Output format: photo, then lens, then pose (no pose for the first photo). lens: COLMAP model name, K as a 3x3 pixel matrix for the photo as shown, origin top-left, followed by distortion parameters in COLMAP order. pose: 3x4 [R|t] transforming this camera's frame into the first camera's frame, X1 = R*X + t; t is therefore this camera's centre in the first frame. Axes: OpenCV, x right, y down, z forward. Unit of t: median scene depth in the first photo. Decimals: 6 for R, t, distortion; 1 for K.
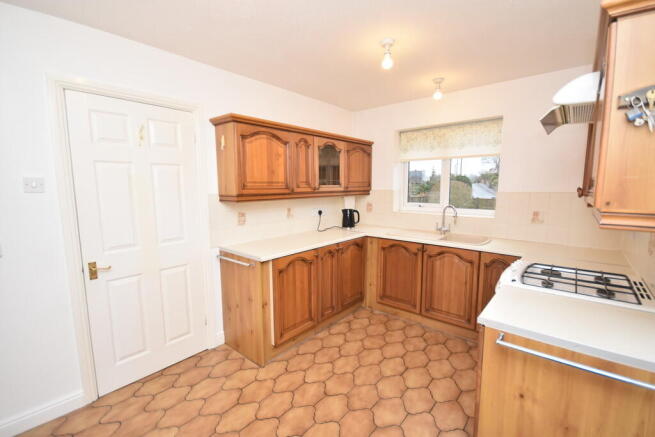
lens RADIAL K [[287.3, 0, 327.5], [0, 287.3, 218.5], [0, 0, 1]] dist [0.001891, 0.000022]
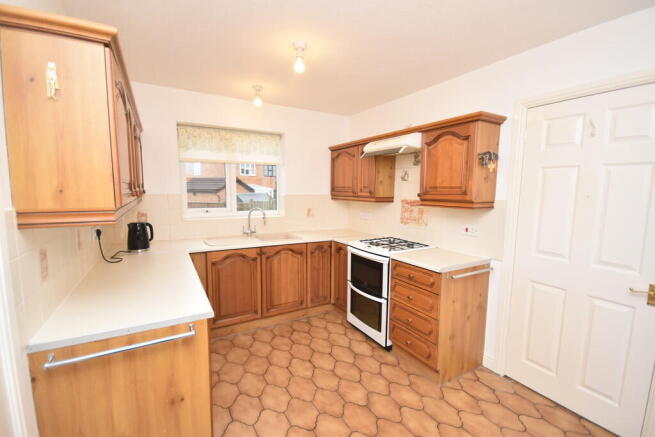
lens RADIAL K [[287.3, 0, 327.5], [0, 287.3, 218.5], [0, 0, 1]] dist [0.001891, 0.000022]
pose [[0.337492, -0.091018, 0.936918, -0.538344], [0.100261, 0.993128, 0.060363, -0.050278], [-0.935974, 0.073564, 0.344299, 0.439794]]
